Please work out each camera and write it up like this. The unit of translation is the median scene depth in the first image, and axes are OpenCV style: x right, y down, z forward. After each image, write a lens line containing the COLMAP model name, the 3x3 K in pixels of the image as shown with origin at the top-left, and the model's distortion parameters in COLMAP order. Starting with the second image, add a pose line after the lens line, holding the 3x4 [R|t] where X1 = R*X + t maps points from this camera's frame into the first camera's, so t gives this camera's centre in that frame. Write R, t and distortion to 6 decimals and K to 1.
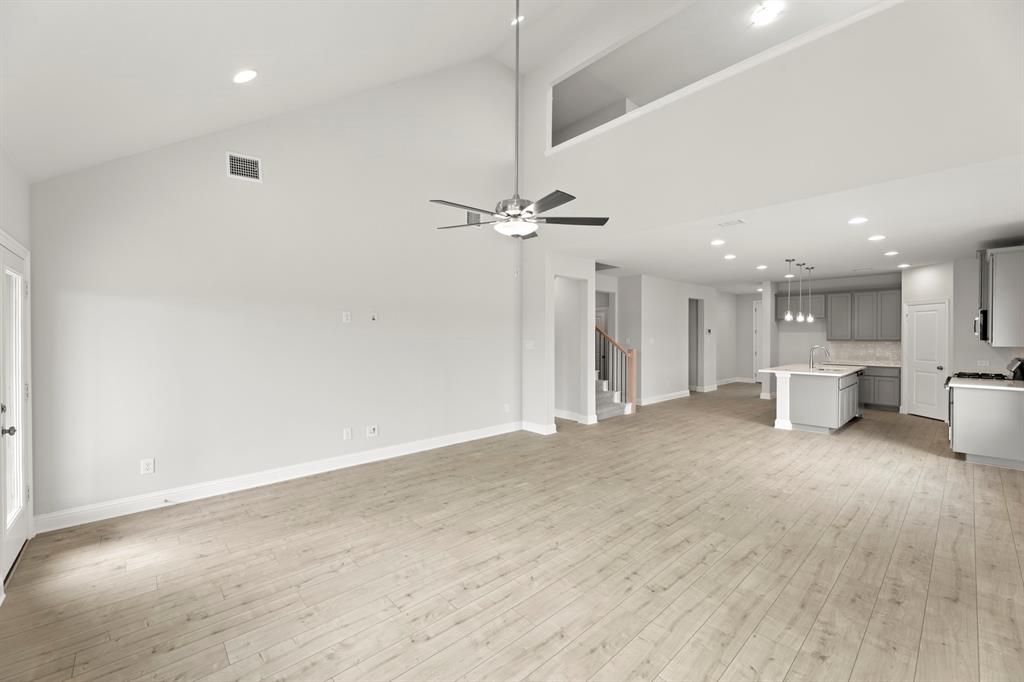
lens RADIAL K [[415.9, 0, 512.0], [0, 415.9, 341.0], [0, 0, 1]] dist [0.000608, 0.000075]
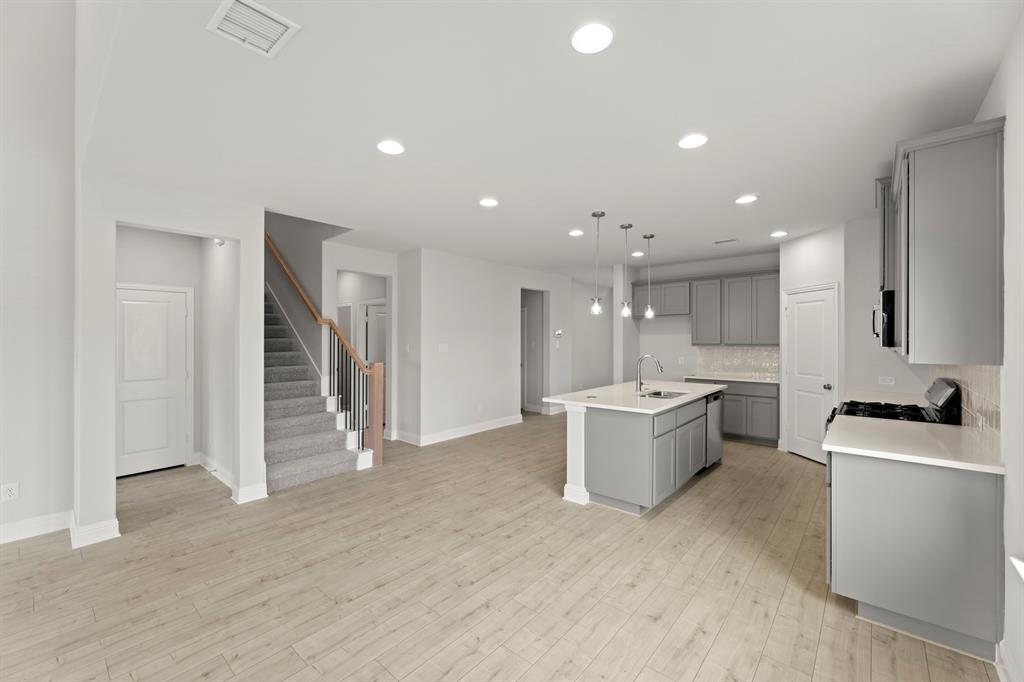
lens RADIAL K [[405.3, 0, 508.9], [0, 405.3, 343.2], [0, 0, 1]] dist [-0.001571, -0.000041]
pose [[0.994759, -0.006097, 0.102067, 0.419846], [0.006234, 0.999980, -0.001028, -0.006460], [-0.102059, 0.001659, 0.994777, 0.376096]]
